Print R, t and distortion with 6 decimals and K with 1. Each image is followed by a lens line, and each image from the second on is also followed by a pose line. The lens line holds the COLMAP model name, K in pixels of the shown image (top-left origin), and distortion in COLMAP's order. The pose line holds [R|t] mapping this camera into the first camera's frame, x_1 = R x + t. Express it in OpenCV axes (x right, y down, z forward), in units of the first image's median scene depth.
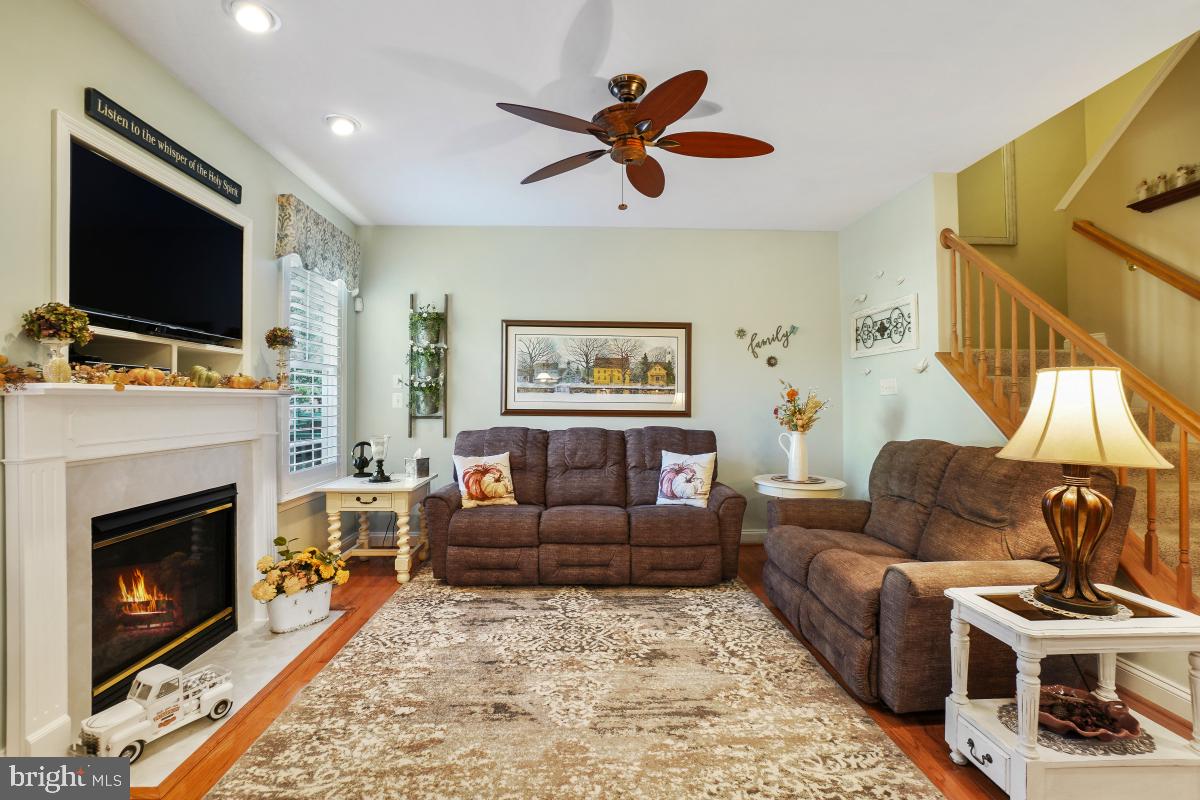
lens RADIAL K [[533.0, 0, 597.3], [0, 533.0, 397.0], [0, 0, 1]] dist [-0.072384, 0.025300]
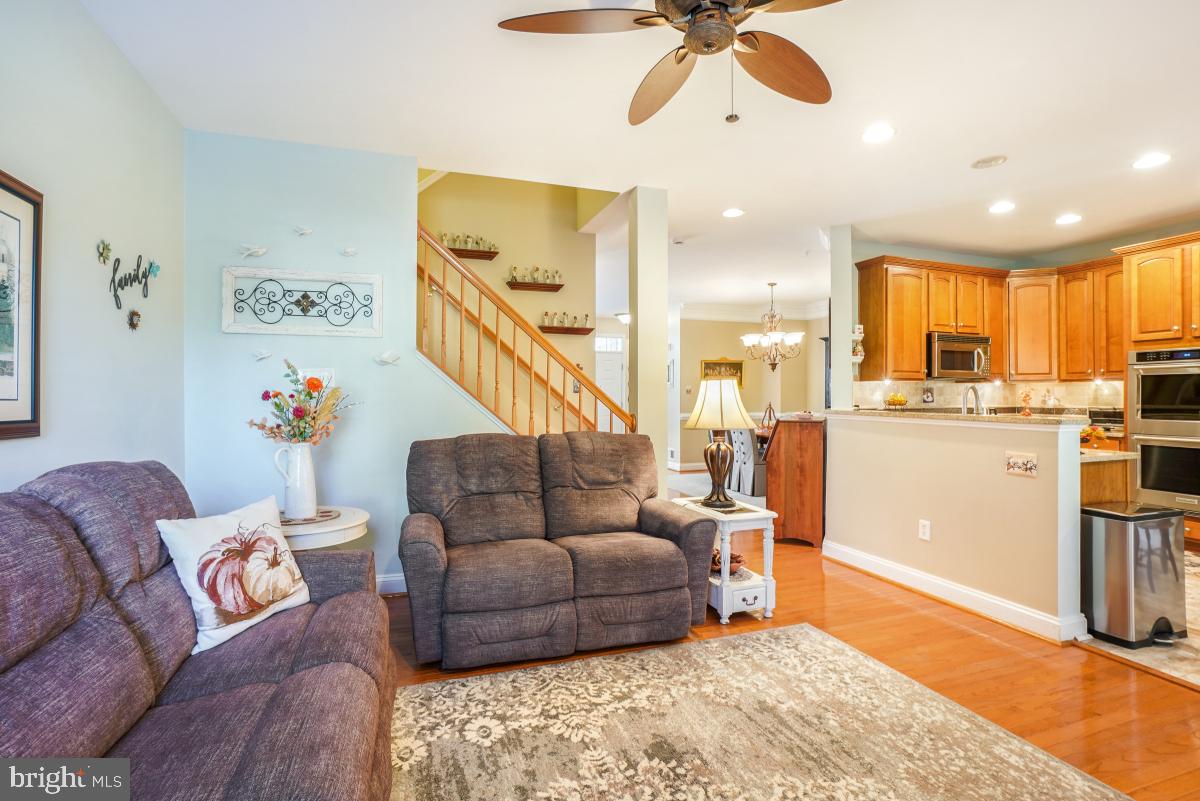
lens RADIAL K [[537.3, 0, 612.2], [0, 537.3, 405.6], [0, 0, 1]] dist [-0.055986, 0.018714]
pose [[-0.270153, -0.018140, 0.962647, -0.401561], [-0.008192, 0.999830, 0.016541, 0.006551], [-0.962783, -0.003417, -0.270255, 0.920244]]
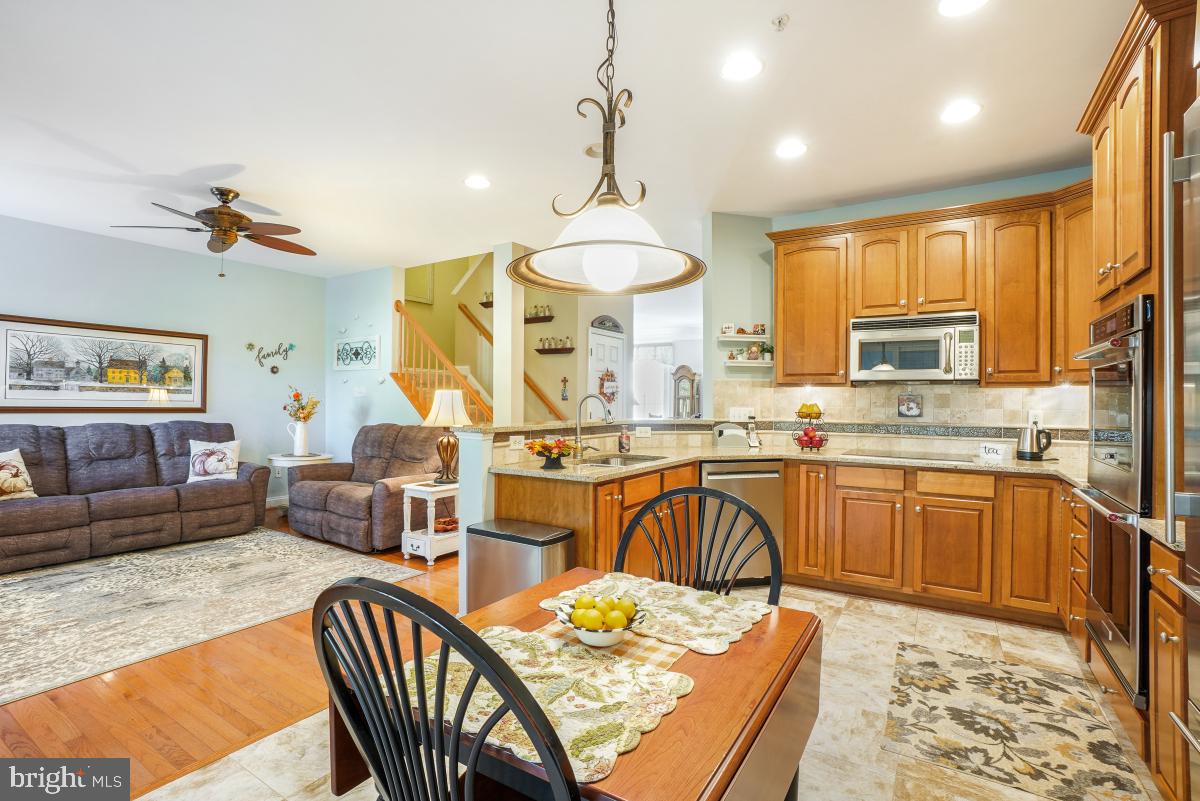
lens RADIAL K [[533.0, 0, 597.3], [0, 533.0, 397.5], [0, 0, 1]] dist [-0.072384, 0.025300]
pose [[0.553208, 0.010357, 0.832979, -0.414067], [-0.016170, 0.999868, -0.001693, -0.012609], [-0.832886, -0.012533, 0.553302, -0.528006]]
